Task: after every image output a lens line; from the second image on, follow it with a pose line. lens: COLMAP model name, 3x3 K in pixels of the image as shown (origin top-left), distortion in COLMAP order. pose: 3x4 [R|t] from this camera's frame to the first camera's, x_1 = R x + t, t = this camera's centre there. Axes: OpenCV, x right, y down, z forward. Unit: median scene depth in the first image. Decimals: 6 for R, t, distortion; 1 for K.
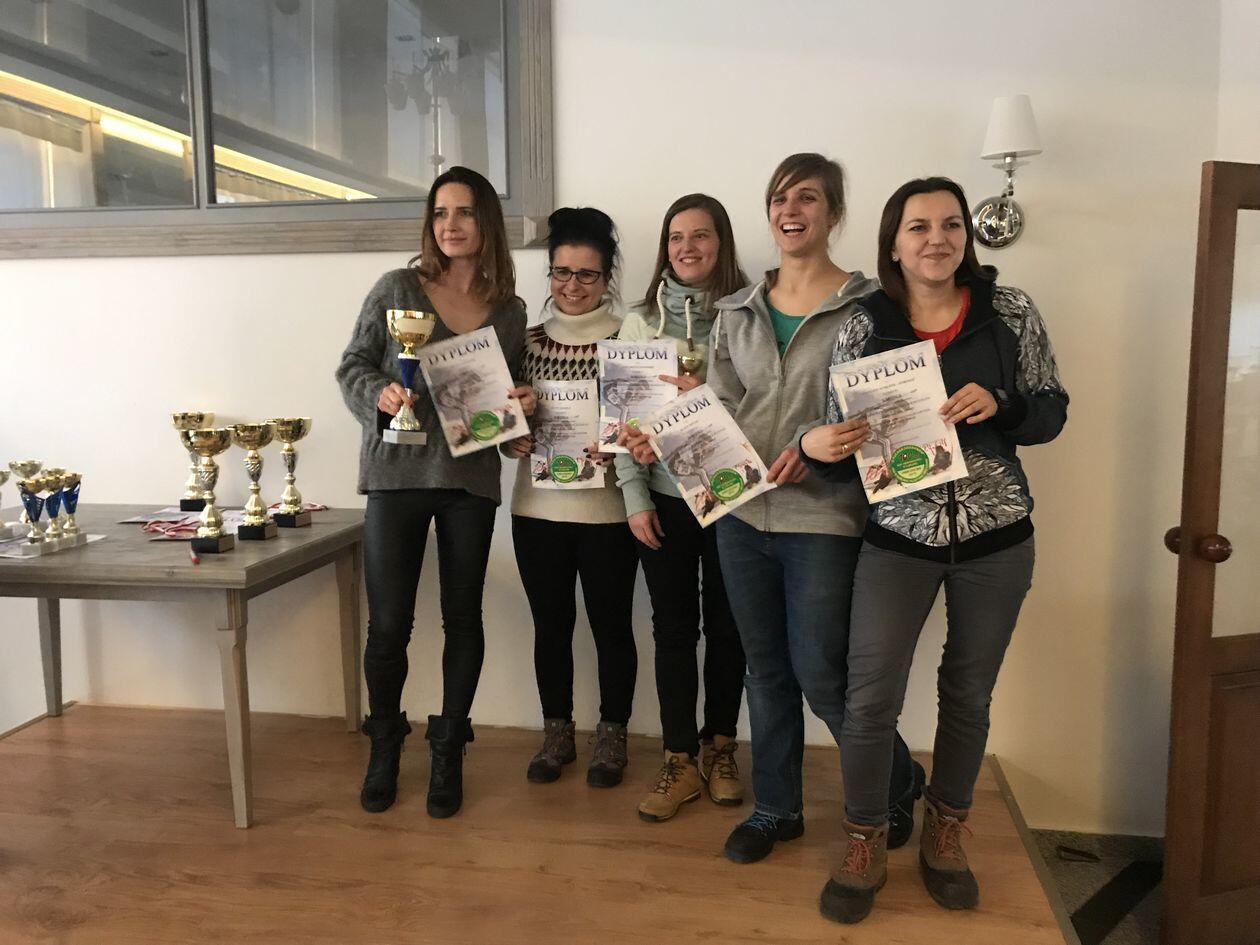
lens RADIAL K [[1021.8, 0, 626.2], [0, 1021.8, 455.7], [0, 0, 1]] dist [0.003205, 0.003204]
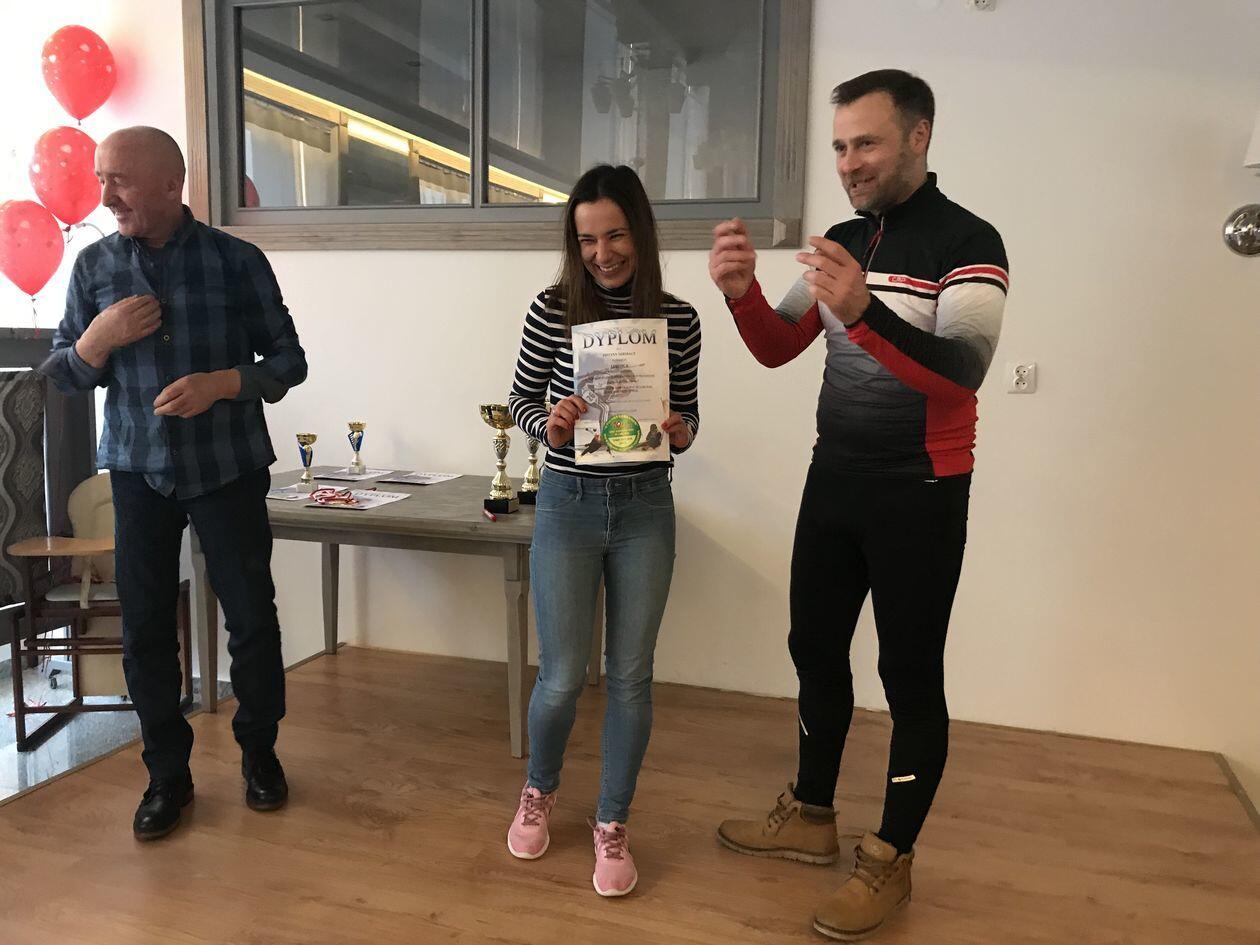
lens RADIAL K [[1021.8, 0, 628.2], [0, 1021.8, 461.8], [0, 0, 1]] dist [0.003205, 0.003204]
pose [[0.989787, 0.043576, -0.135733, -0.099404], [-0.042168, 0.999023, 0.013229, 0.014418], [0.136177, -0.007370, 0.990657, -0.090074]]
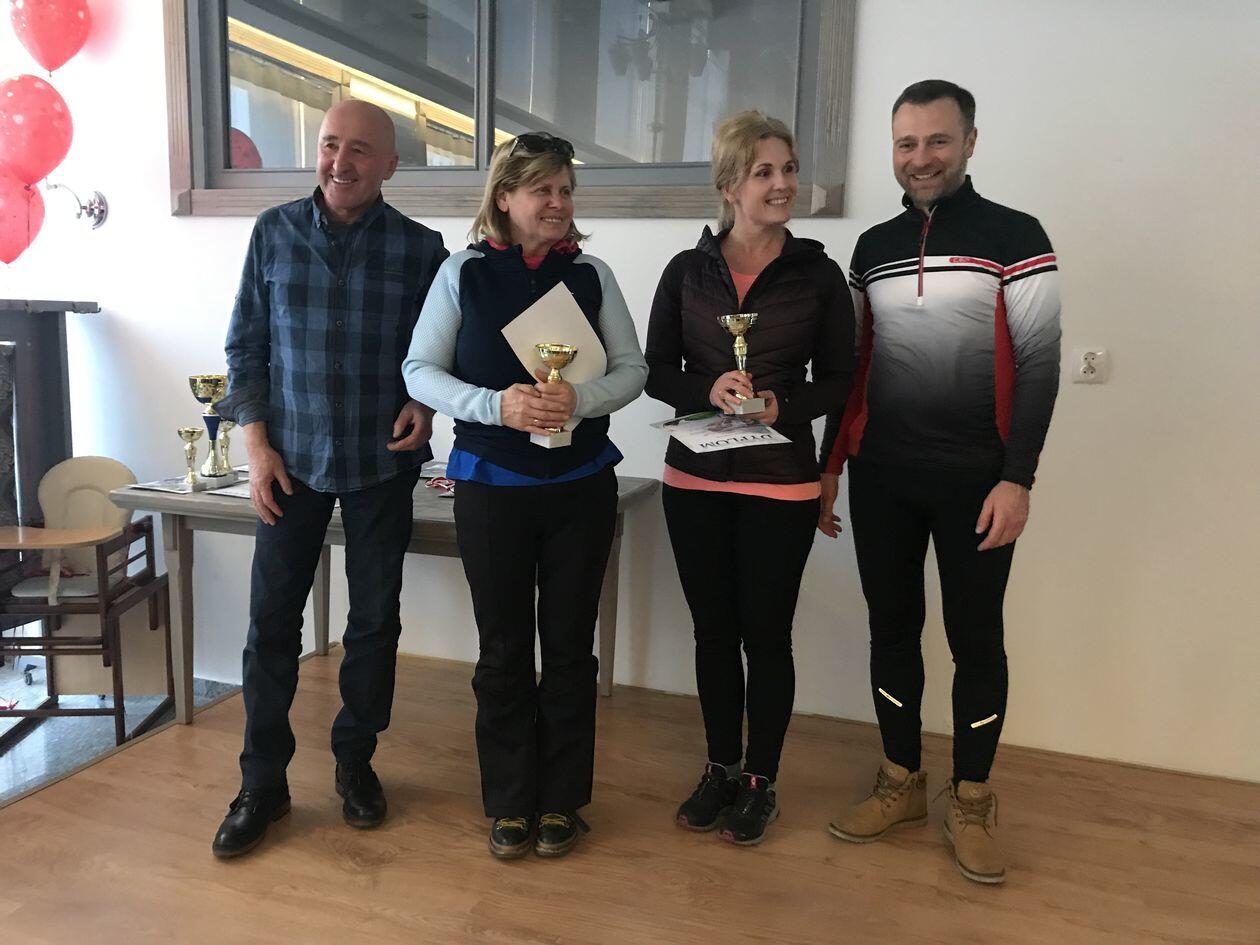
lens RADIAL K [[1021.8, 0, 625.5], [0, 1021.8, 462.2], [0, 0, 1]] dist [0.003205, 0.003204]
pose [[0.987223, 0.058602, -0.148178, -0.121175], [-0.053194, 0.997775, 0.040202, -0.002650], [0.150204, -0.031806, 0.988143, 0.016499]]
